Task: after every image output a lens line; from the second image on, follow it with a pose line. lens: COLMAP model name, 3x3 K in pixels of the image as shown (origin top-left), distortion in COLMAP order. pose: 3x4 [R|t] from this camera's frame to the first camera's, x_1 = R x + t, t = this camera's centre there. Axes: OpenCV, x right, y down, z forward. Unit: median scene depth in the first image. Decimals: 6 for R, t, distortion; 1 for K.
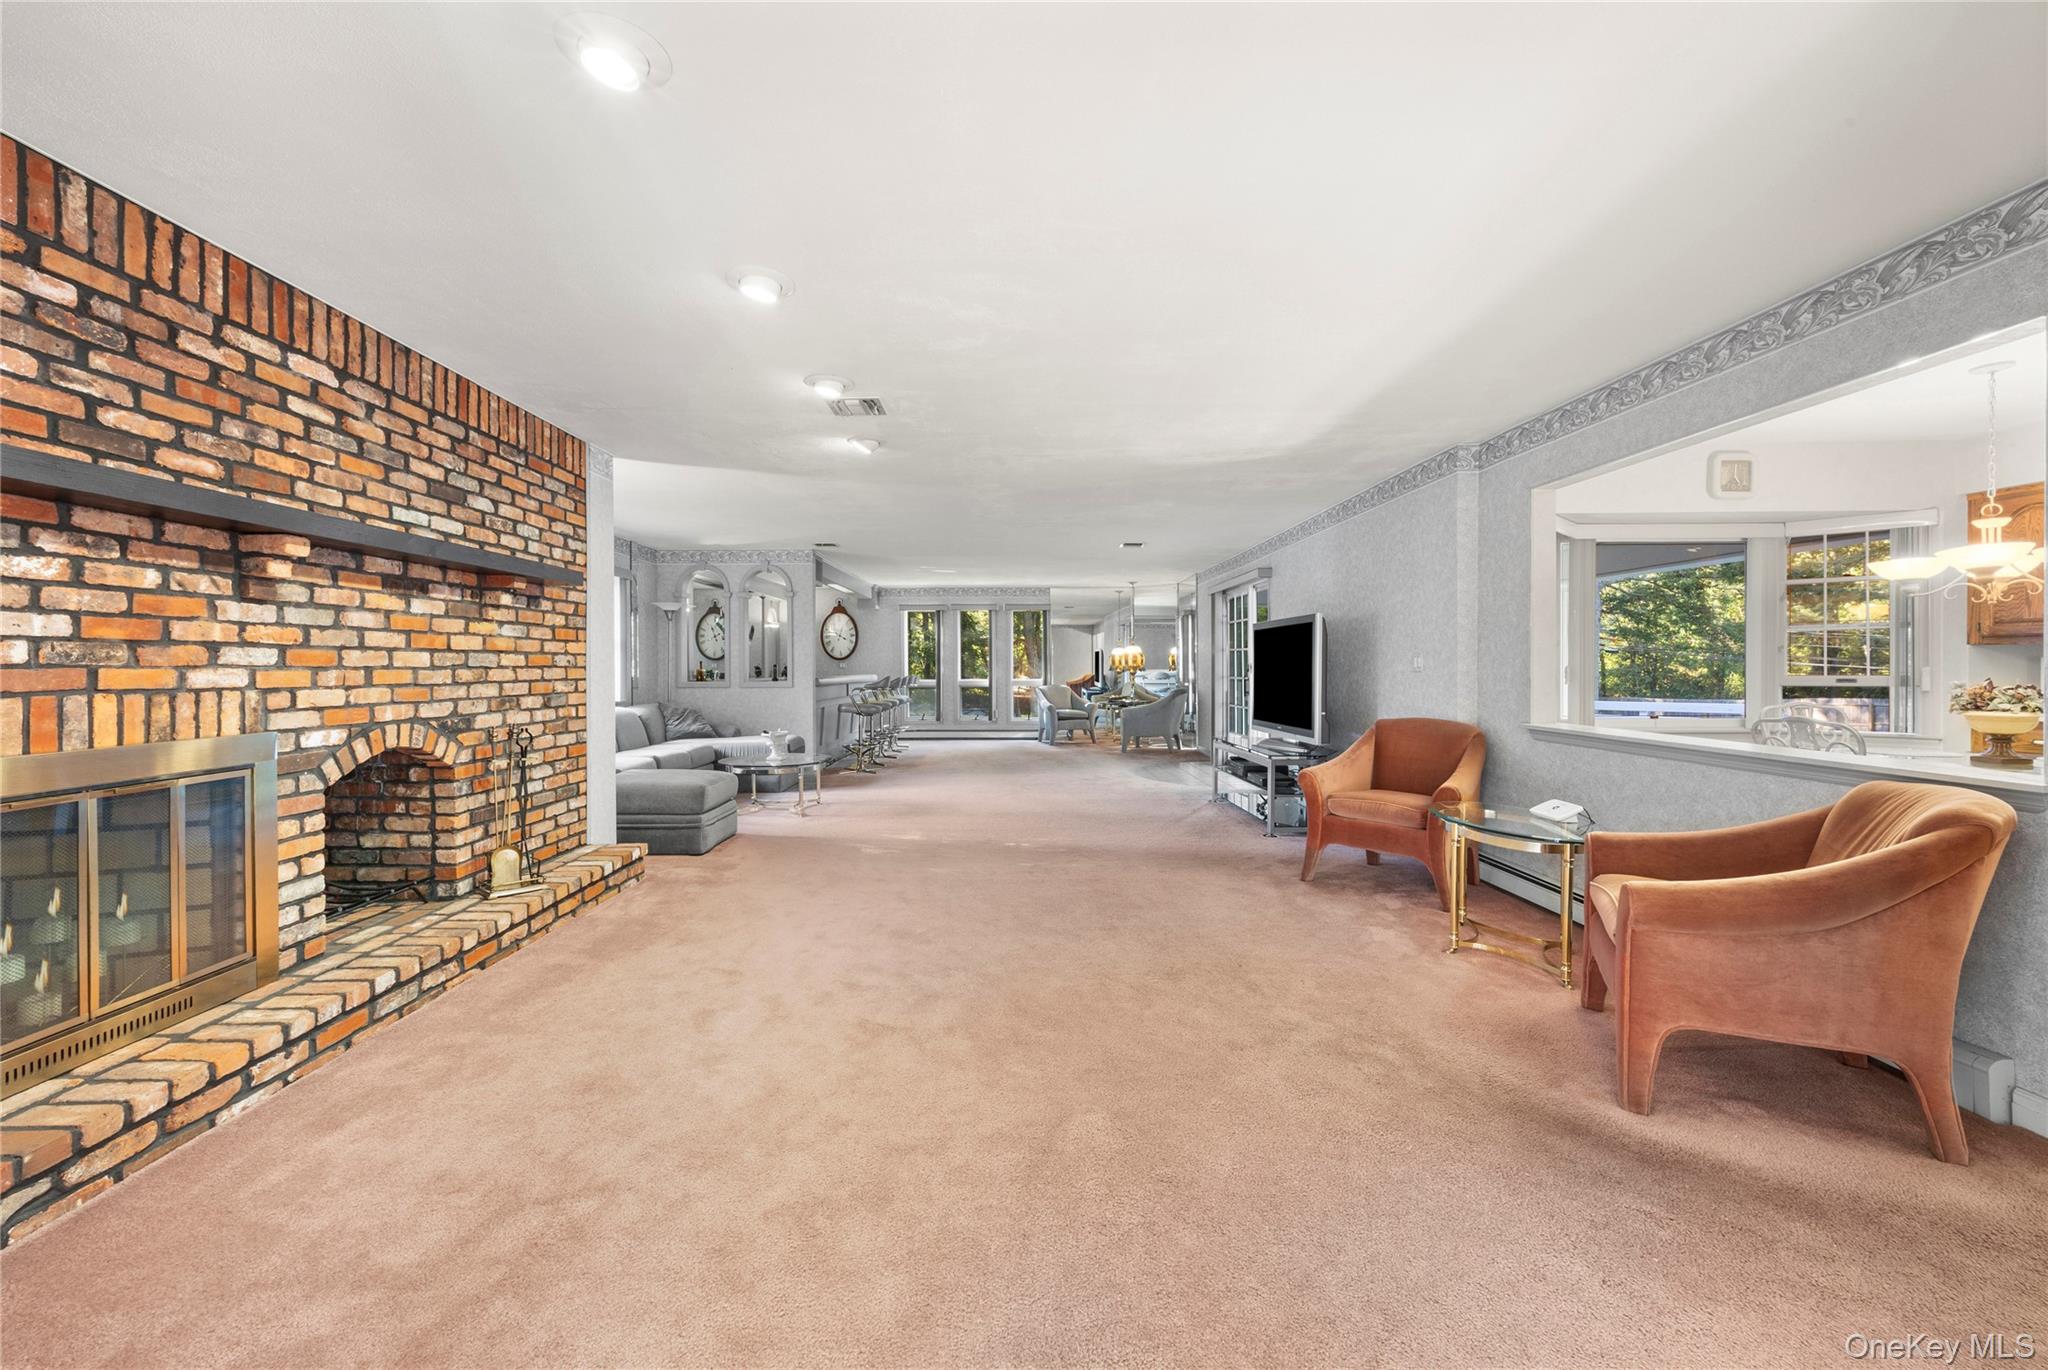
lens RADIAL K [[834.5, 0, 1019.0], [0, 834.5, 673.3], [0, 0, 1]] dist [0.010317, 0.000593]
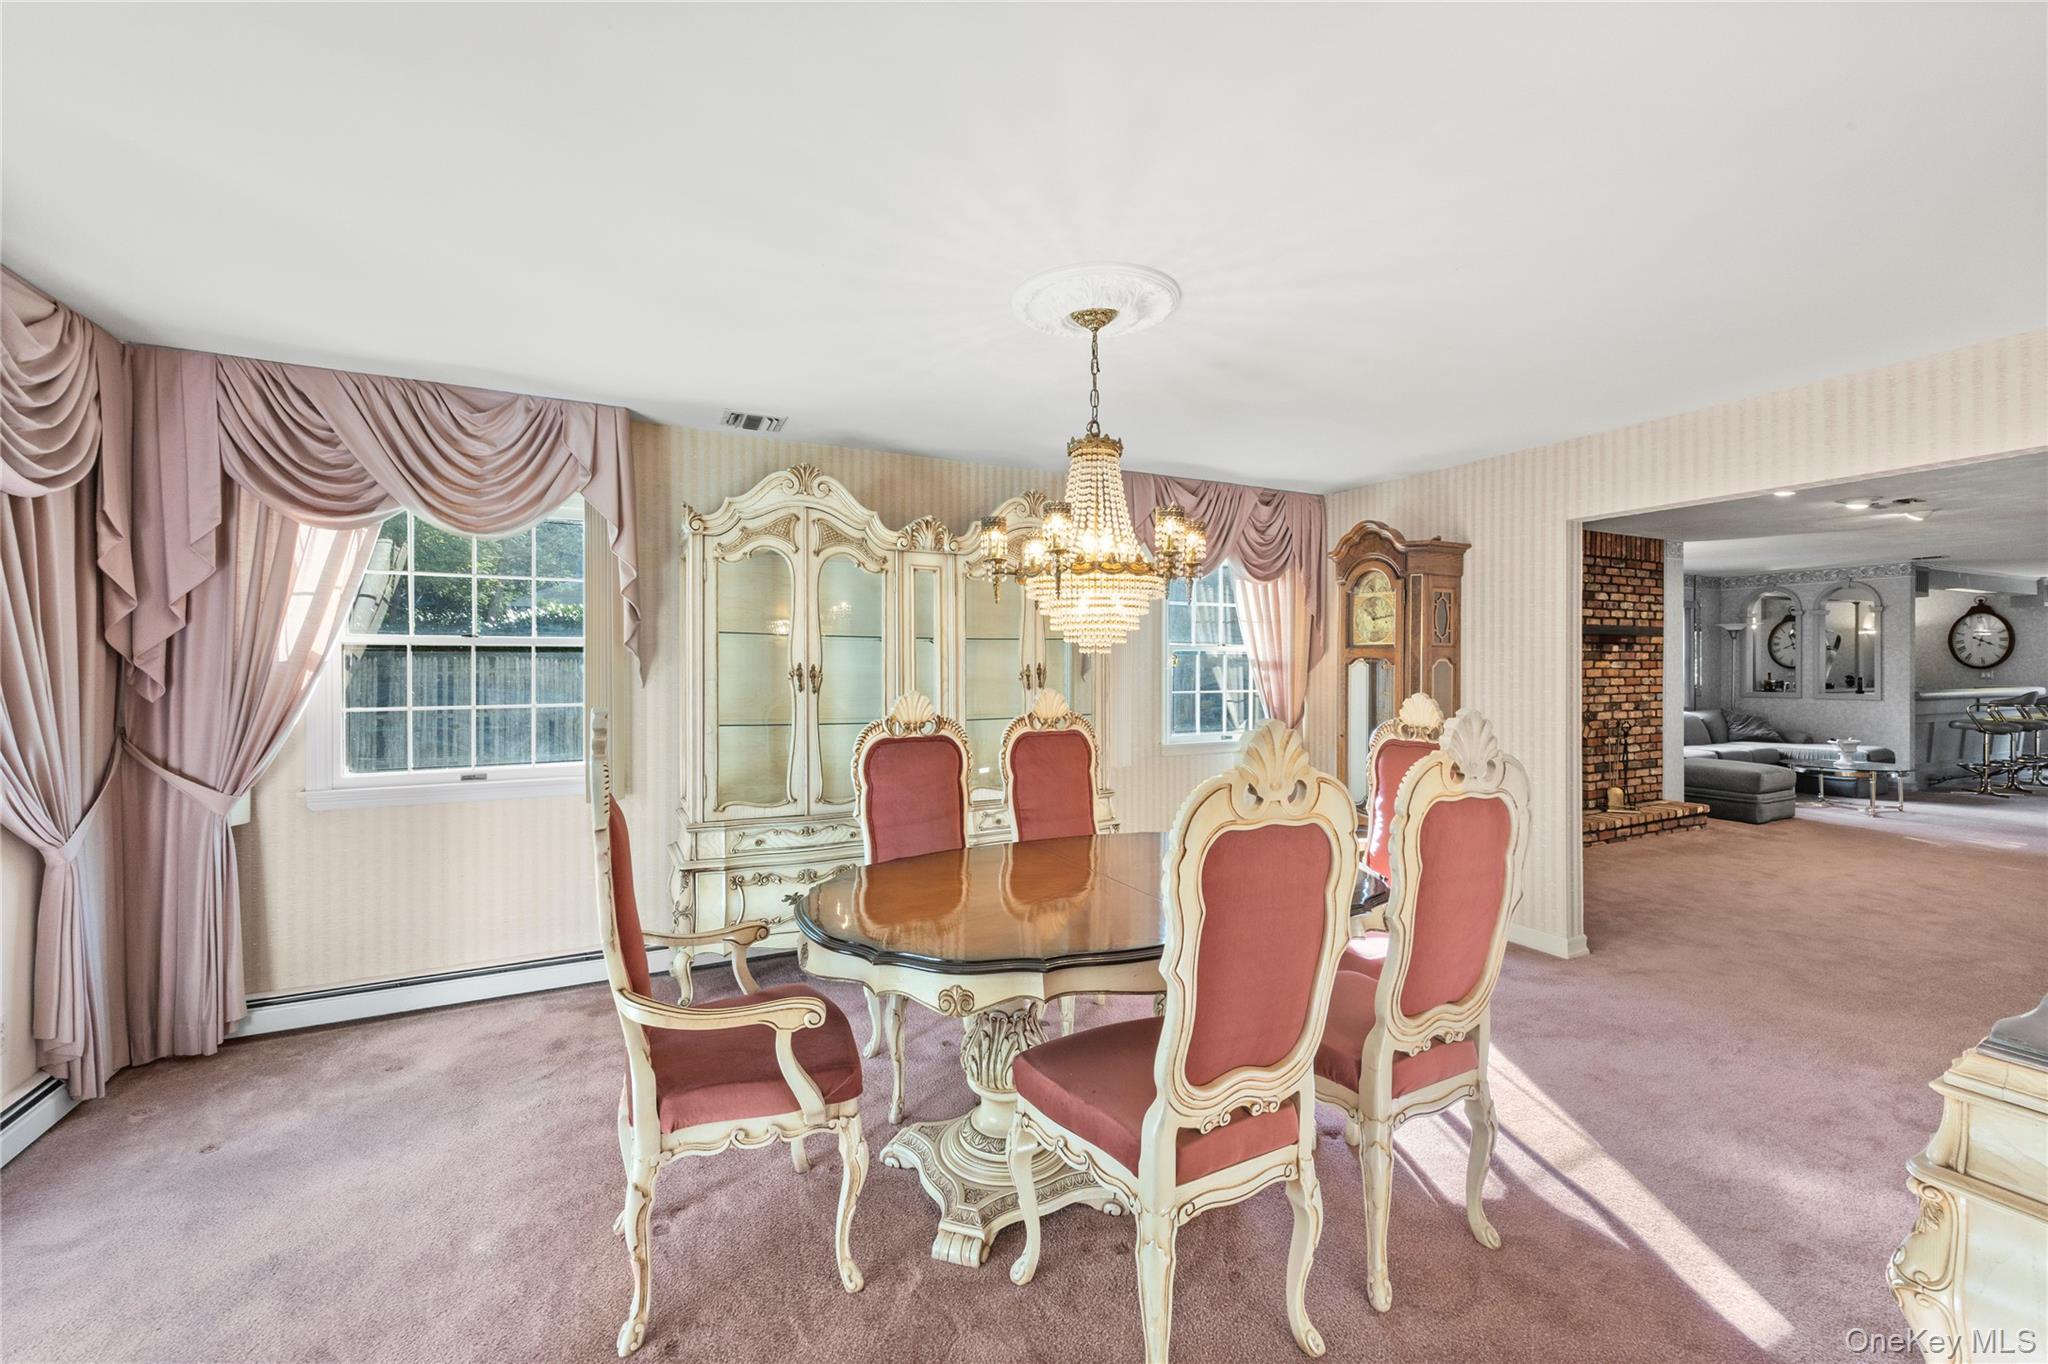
lens RADIAL K [[834.5, 0, 1019.0], [0, 834.5, 670.3], [0, 0, 1]] dist [0.010317, 0.000593]
pose [[0.447230, 0.004716, -0.894407, 0.343886], [-0.005467, 0.999982, 0.002539, -0.032086], [0.894402, 0.003754, 0.447247, -0.769677]]
